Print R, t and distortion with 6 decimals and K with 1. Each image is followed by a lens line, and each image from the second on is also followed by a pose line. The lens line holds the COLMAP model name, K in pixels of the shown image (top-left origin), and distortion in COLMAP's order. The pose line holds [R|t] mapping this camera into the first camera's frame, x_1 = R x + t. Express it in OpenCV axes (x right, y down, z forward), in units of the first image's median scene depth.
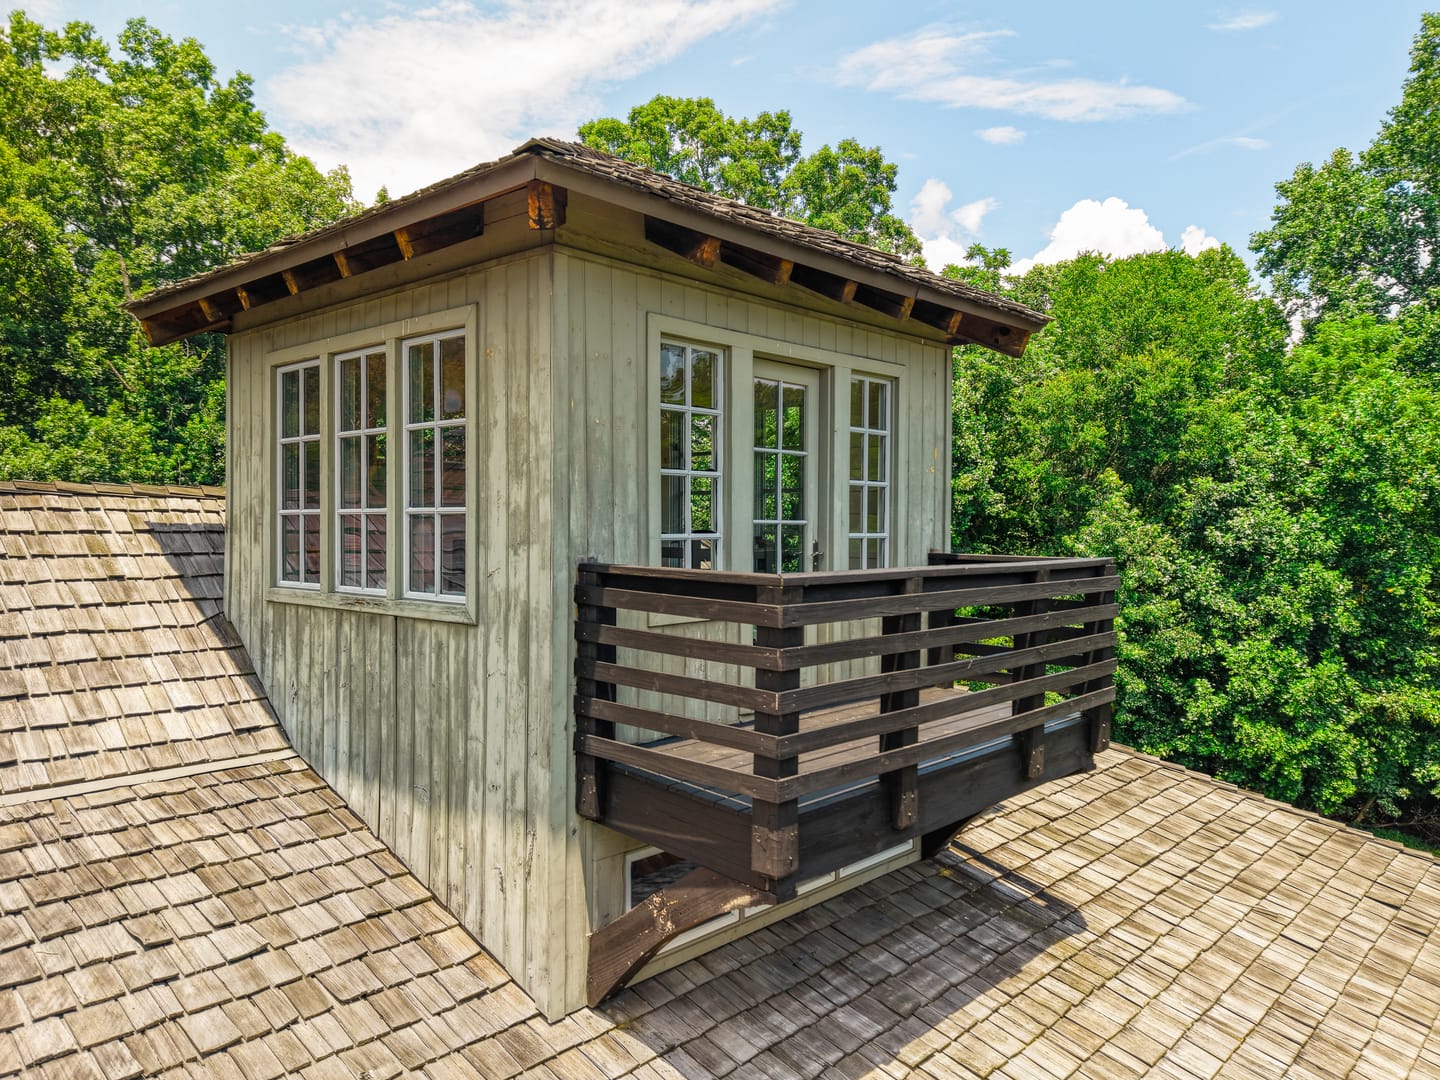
lens RADIAL K [[1024.9, 0, 720.0], [0, 1024.9, 540.0], [0, 0, 1]] dist [-0.003944, -0.001453]
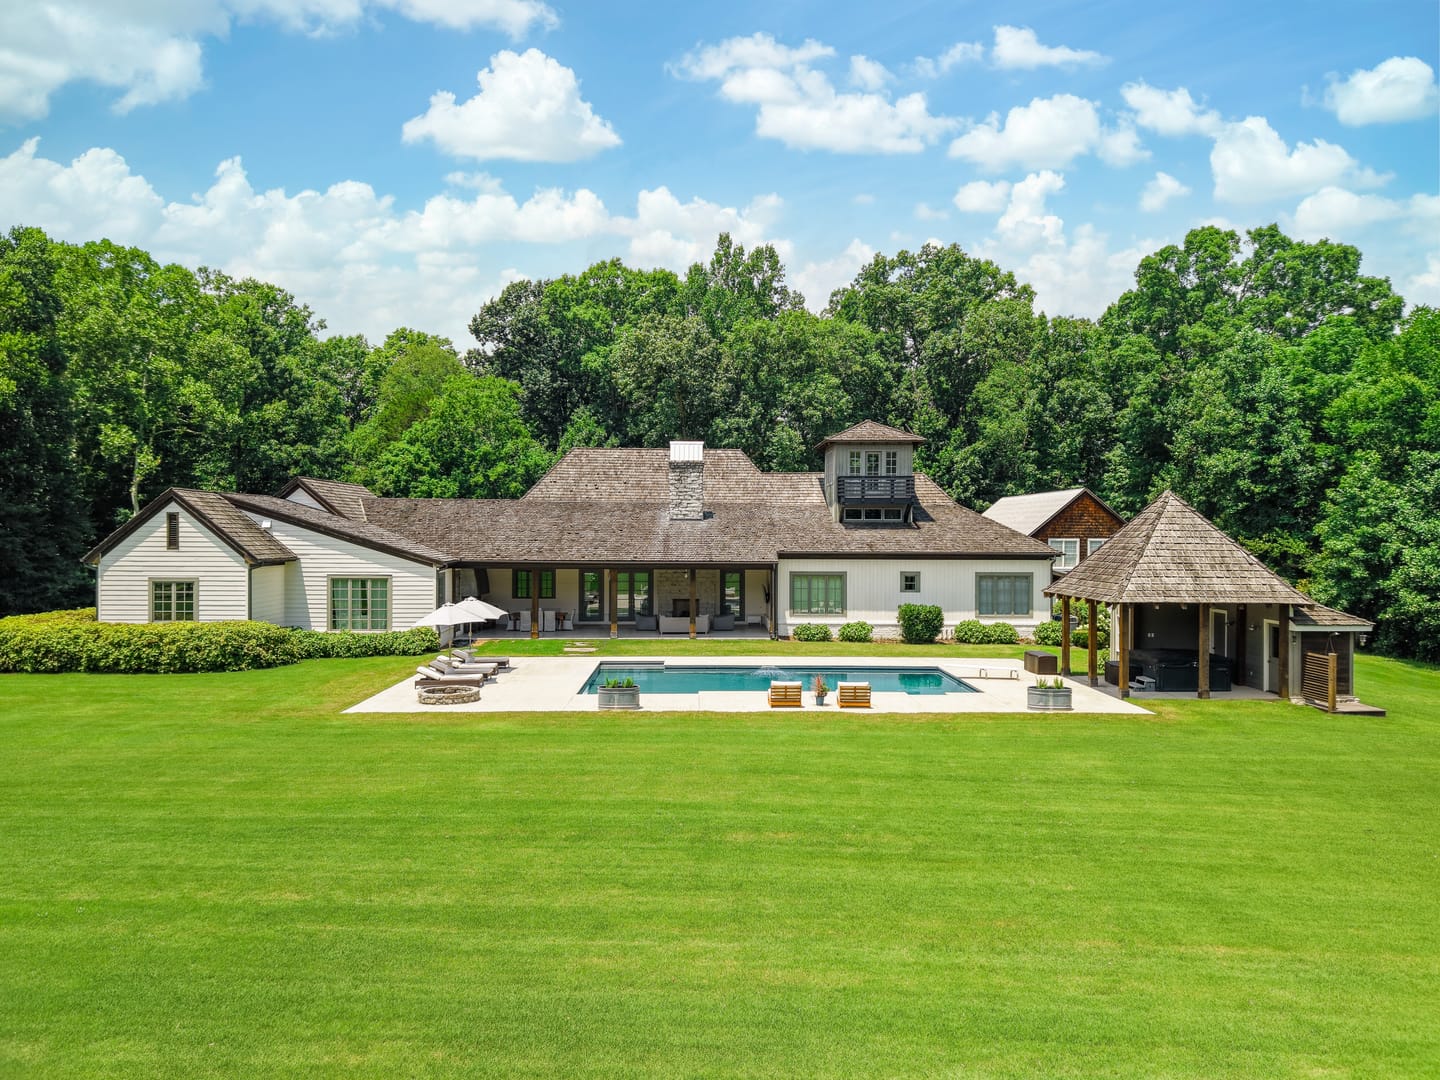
lens RADIAL K [[1024.9, 0, 720.0], [0, 1024.9, 540.0], [0, 0, 1]] dist [-0.003944, -0.001453]
pose [[0.682253, 0.000777, -0.731116, 0.616480], [-0.006499, 0.999966, -0.005002, 0.067270], [0.731087, 0.008165, 0.682235, -0.641906]]
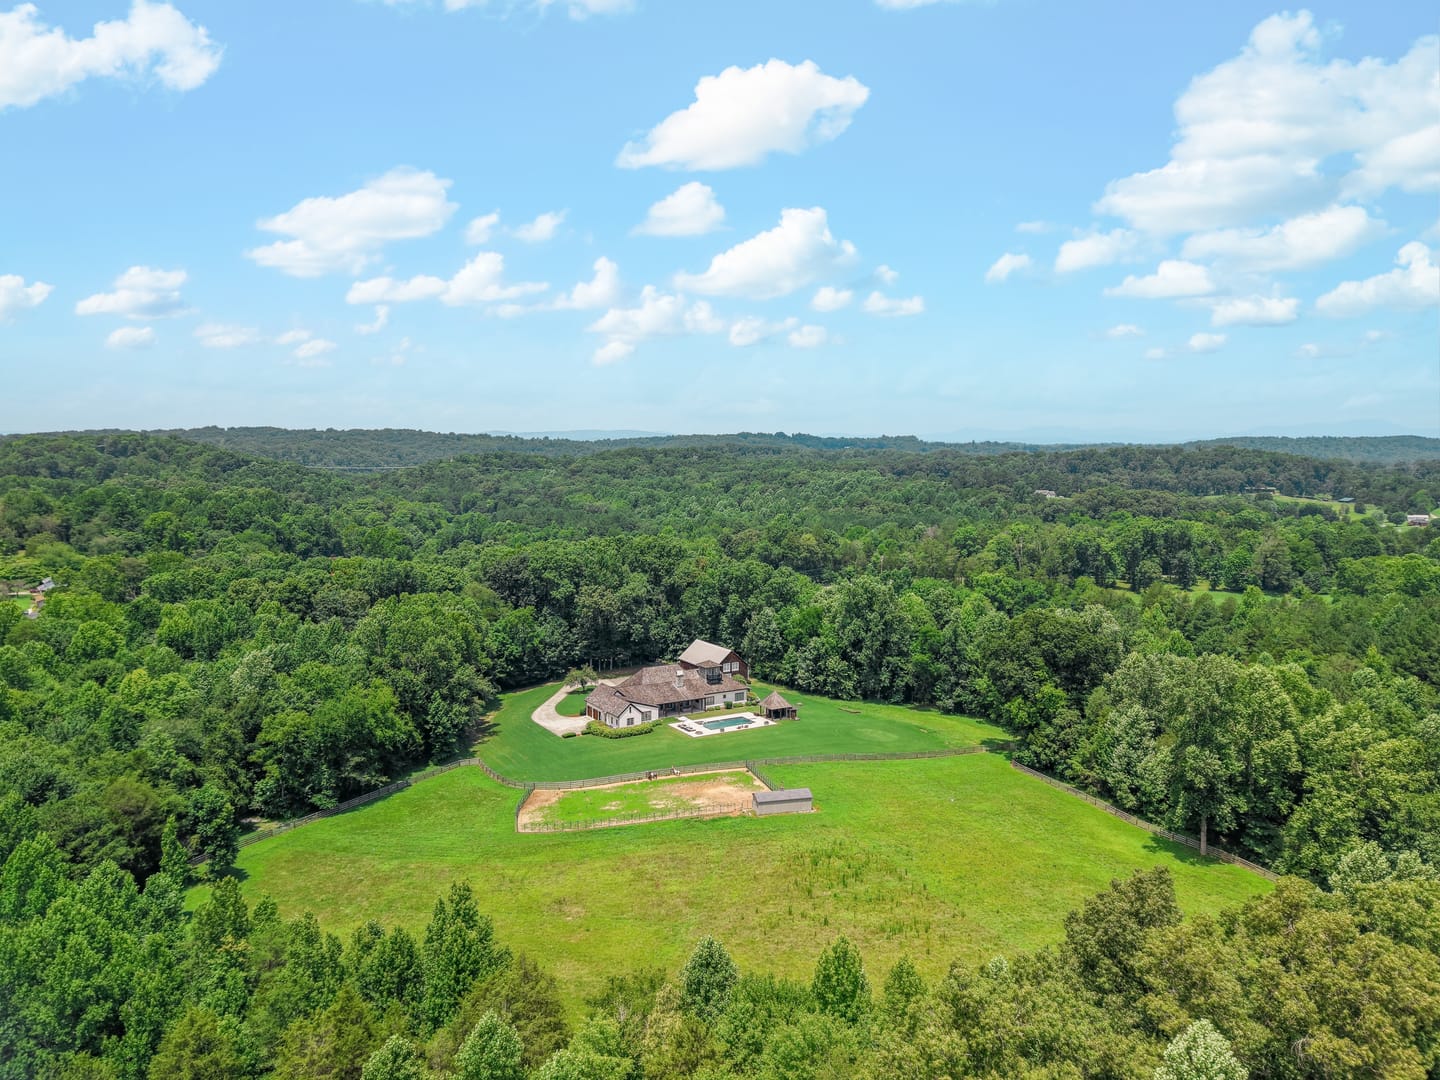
lens RADIAL K [[1177.8, 0, 723.2], [0, 1177.8, 511.7], [0, 0, 1]] dist [0.195125, -0.575686]
pose [[0.959361, 0.022524, -0.281280, 1.538662], [-0.000978, 0.997068, 0.076509, -1.095240], [0.282179, -0.073124, 0.956571, -4.816296]]
